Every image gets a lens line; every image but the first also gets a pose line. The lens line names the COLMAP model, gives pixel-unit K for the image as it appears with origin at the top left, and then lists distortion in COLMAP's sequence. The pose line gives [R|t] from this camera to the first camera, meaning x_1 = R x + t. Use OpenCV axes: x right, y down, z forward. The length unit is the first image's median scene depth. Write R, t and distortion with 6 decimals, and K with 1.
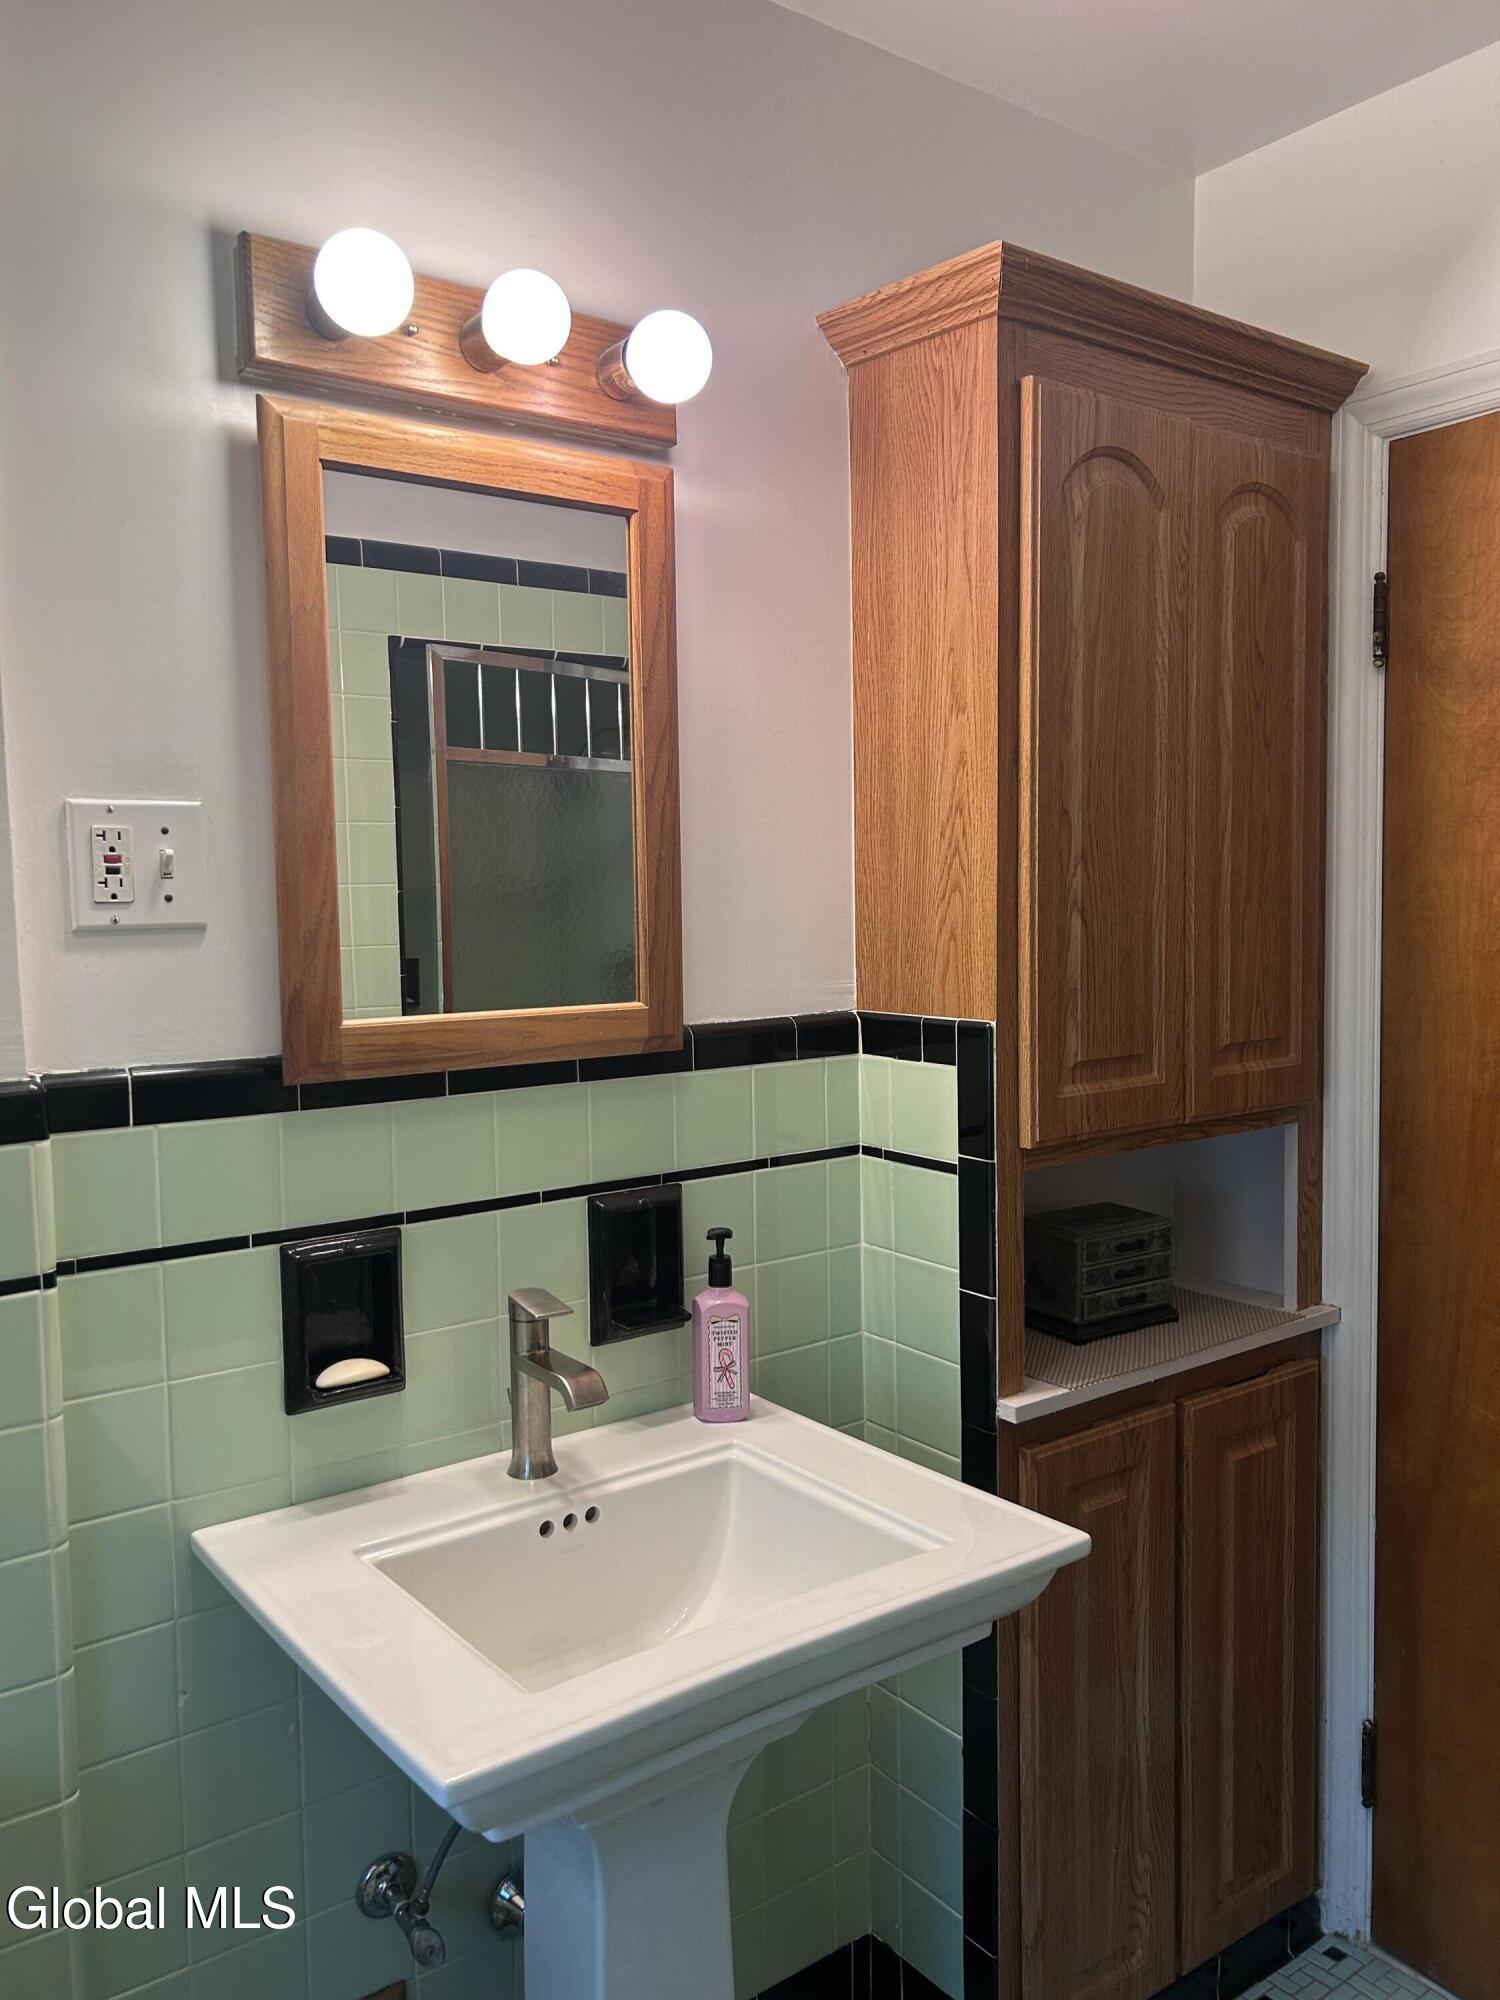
lens RADIAL K [[1509.5, 0, 745.6], [0, 1509.5, 1007.1], [0, 0, 1]] dist [0.052922, -0.069231]
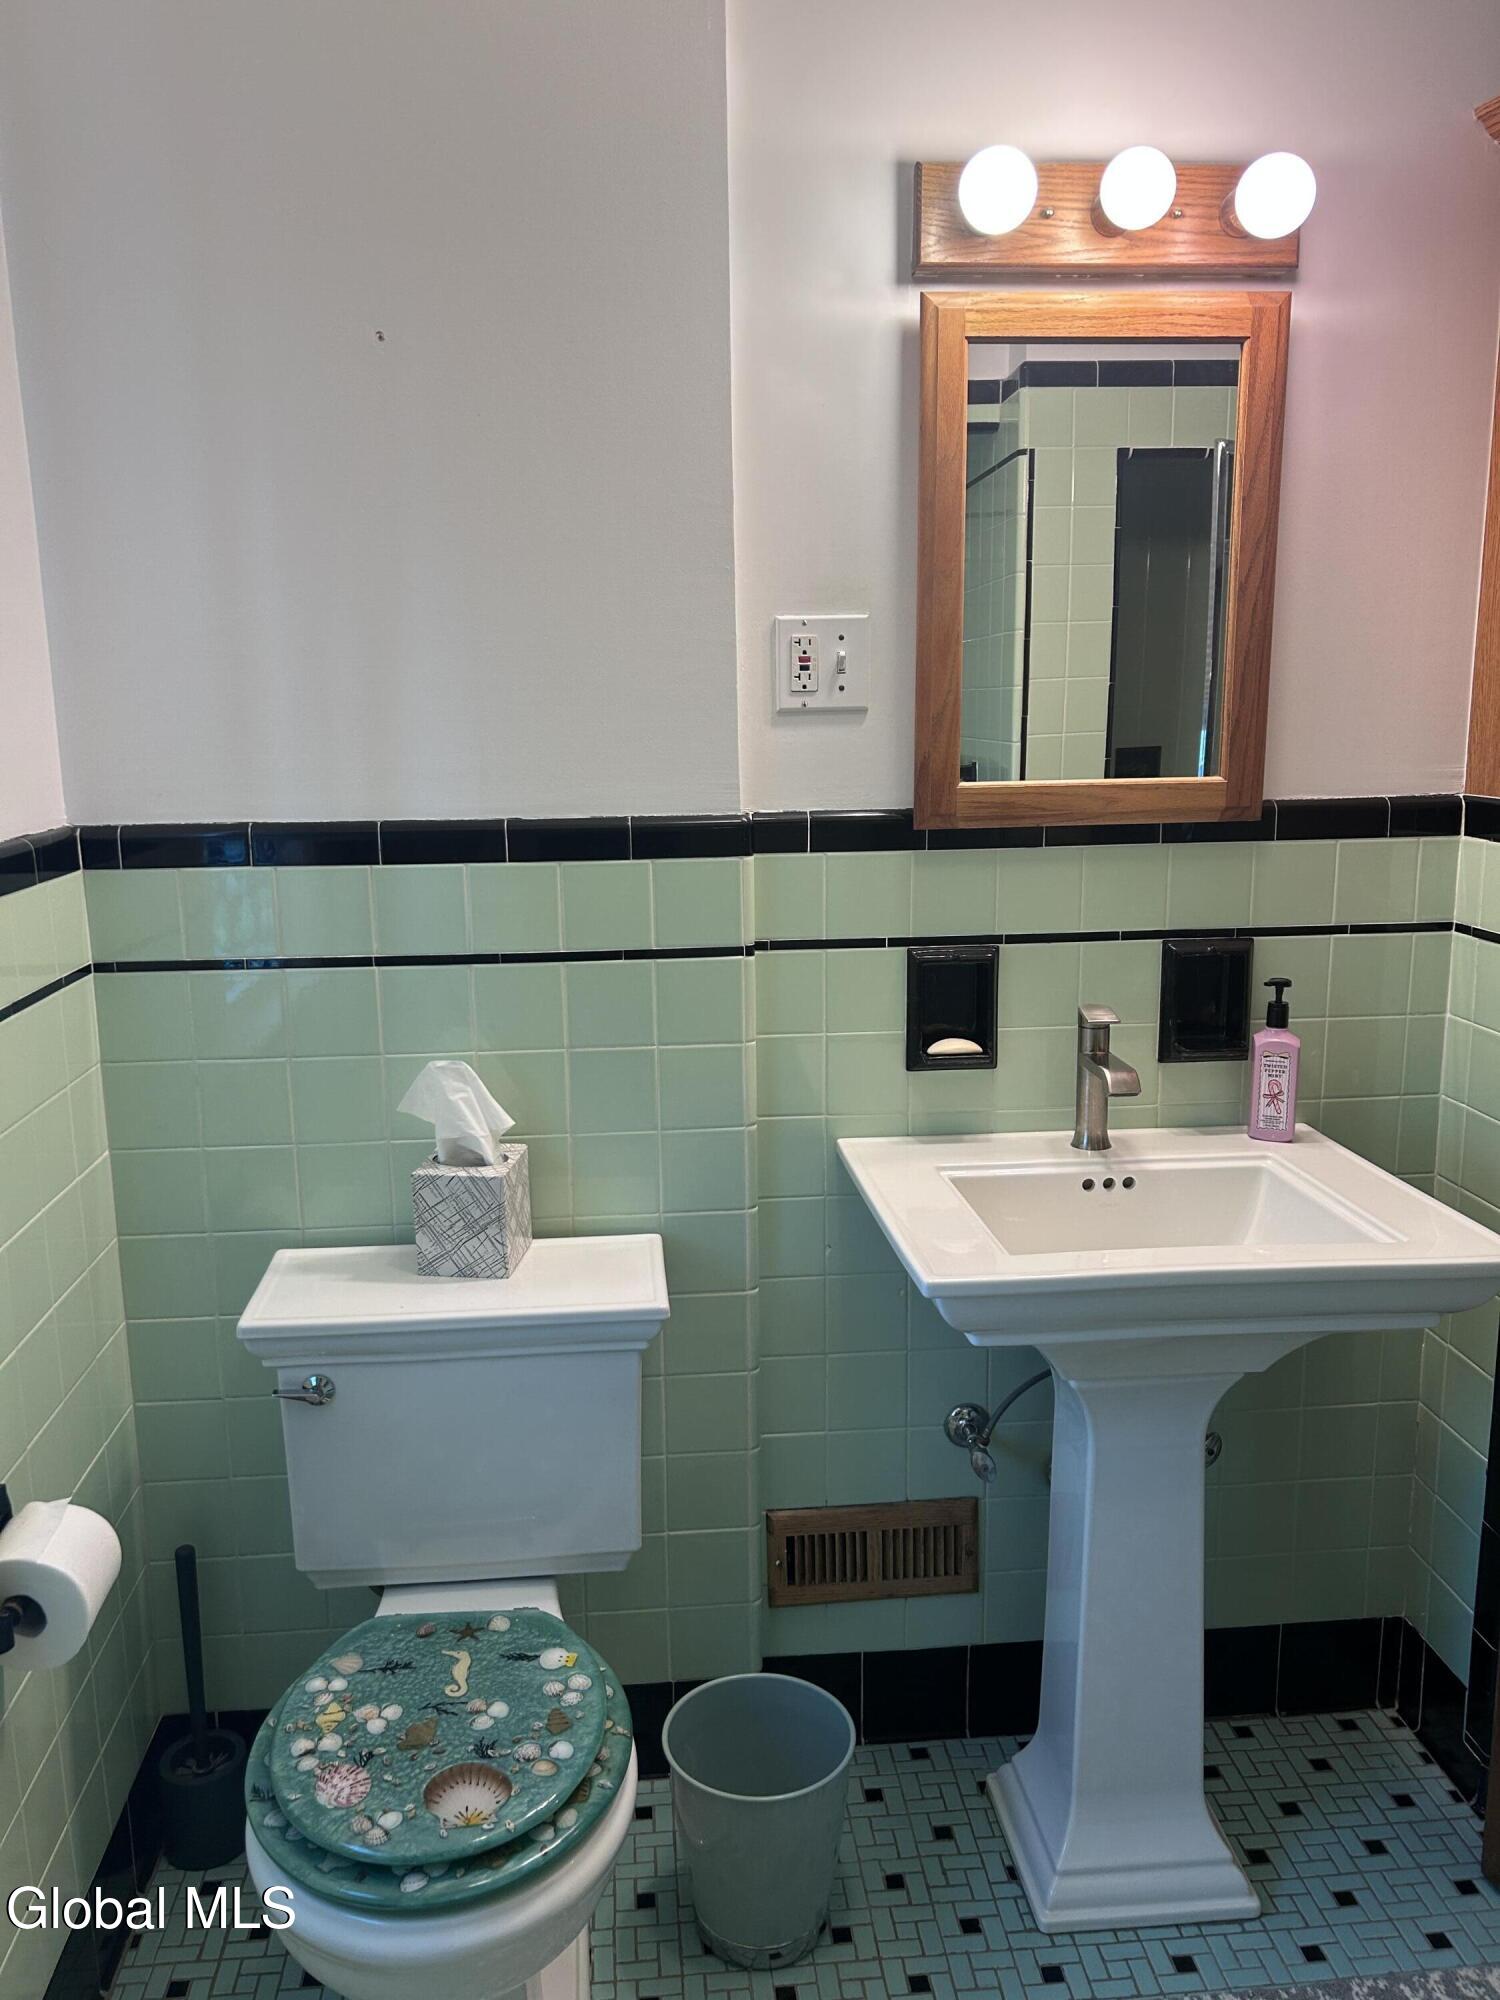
lens RADIAL K [[1509.5, 0, 743.9], [0, 1509.5, 1005.8], [0, 0, 1]] dist [0.052922, -0.069231]
pose [[0.856959, 0.102248, -0.505141, 0.251116], [-0.036949, 0.989789, 0.137665, 0.026261], [0.514059, -0.099309, 0.851986, -0.230577]]
